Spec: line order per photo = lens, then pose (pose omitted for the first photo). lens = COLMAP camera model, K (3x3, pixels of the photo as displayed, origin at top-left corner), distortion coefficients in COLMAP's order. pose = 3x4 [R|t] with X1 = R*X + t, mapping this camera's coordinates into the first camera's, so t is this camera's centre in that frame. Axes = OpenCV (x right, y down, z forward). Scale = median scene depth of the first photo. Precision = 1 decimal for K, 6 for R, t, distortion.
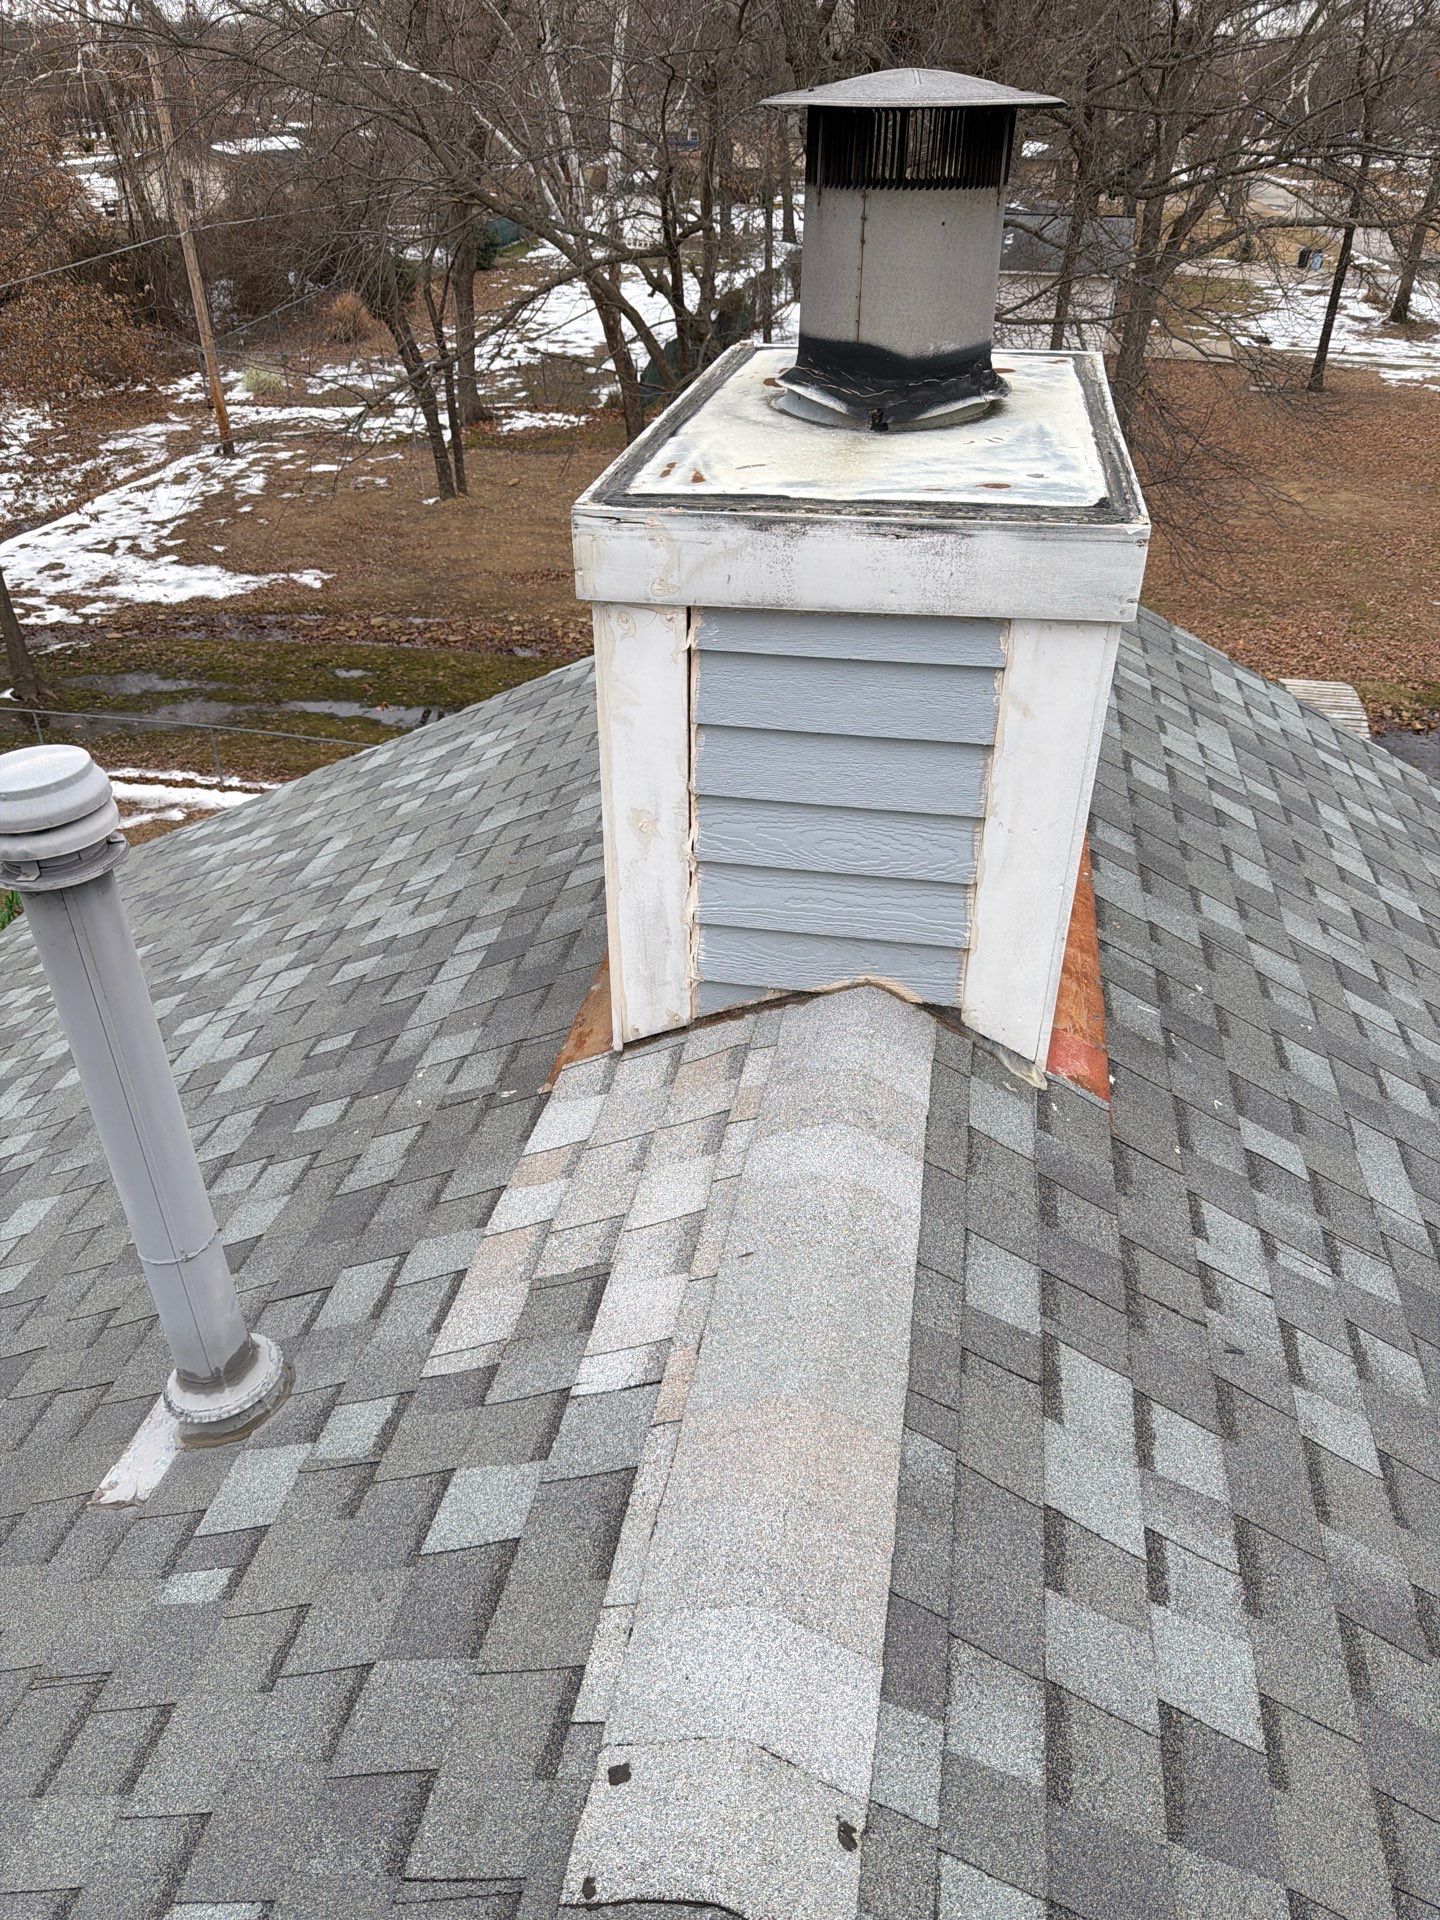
lens RADIAL K [[1332.1, 0, 726.6], [0, 1332.1, 952.6], [0, 0, 1]] dist [0.034882, -0.040654]
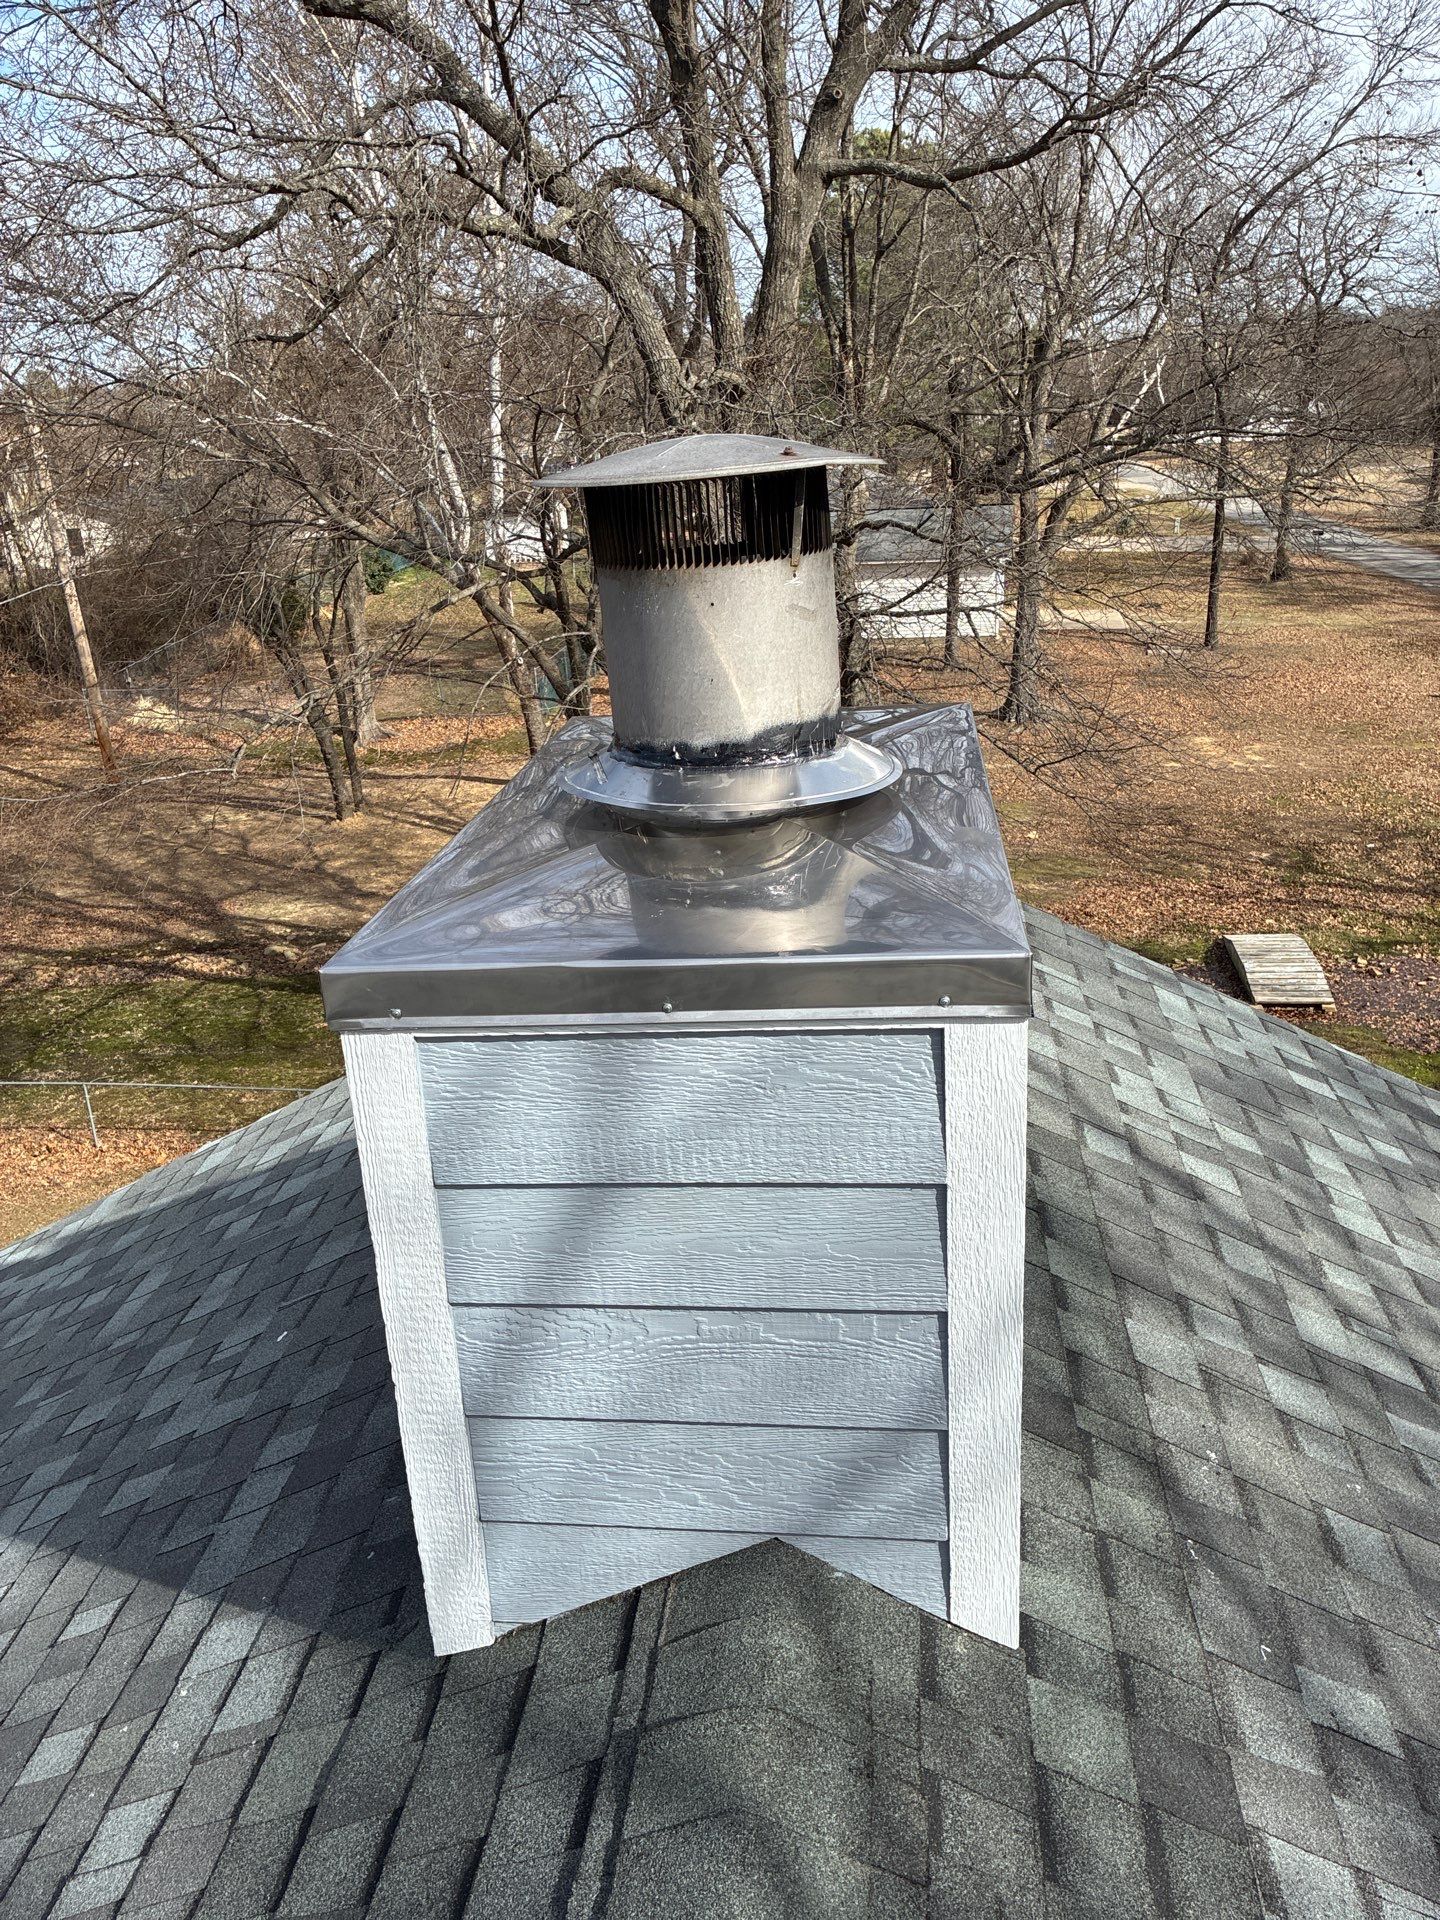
lens RADIAL K [[1445.8, 0, 716.4], [0, 1445.8, 966.6], [0, 0, 1]] dist [-0.001137, 0.008032]
pose [[0.995459, -0.083344, 0.045981, 0.033535], [0.090994, 0.975007, -0.202684, -0.063579], [-0.027939, 0.205948, 0.978164, 0.081708]]
